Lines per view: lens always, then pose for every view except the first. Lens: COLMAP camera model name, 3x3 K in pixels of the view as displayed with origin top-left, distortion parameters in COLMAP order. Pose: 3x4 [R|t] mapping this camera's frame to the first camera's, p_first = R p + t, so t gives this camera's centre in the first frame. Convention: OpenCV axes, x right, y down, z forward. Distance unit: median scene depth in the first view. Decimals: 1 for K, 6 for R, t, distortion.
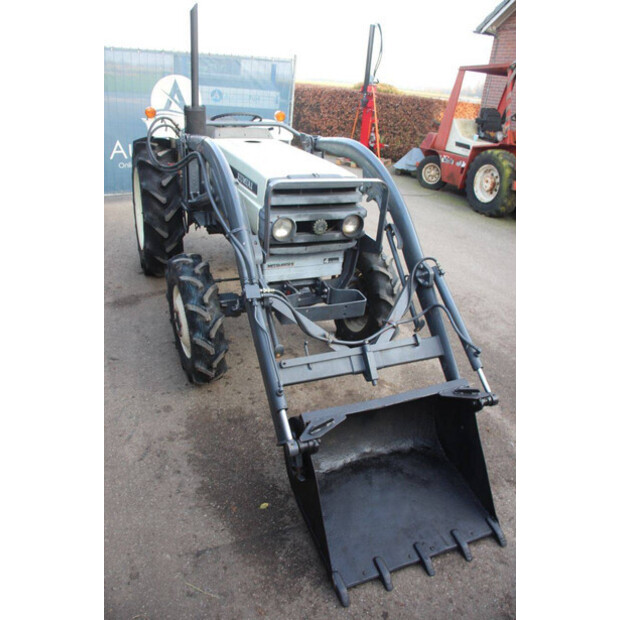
lens RADIAL K [[495.9, 0, 302.4], [0, 495.9, 311.3], [0, 0, 1]] dist [-0.118903, 0.058963]
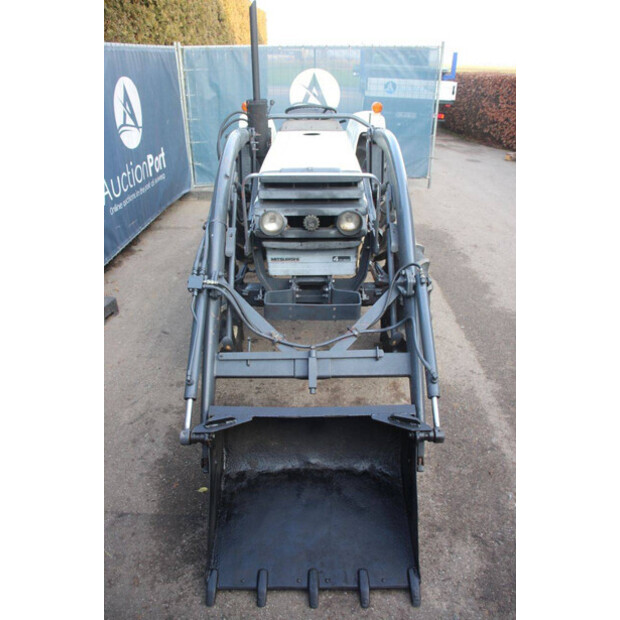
lens RADIAL K [[495.9, 0, 311.5], [0, 495.9, 310.9], [0, 0, 1]] dist [-0.118903, 0.058963]
pose [[0.923921, 0.116899, -0.364287, 0.424924], [-0.111932, 0.993106, 0.034798, -0.035518], [0.365844, 0.008625, 0.930636, 0.111810]]
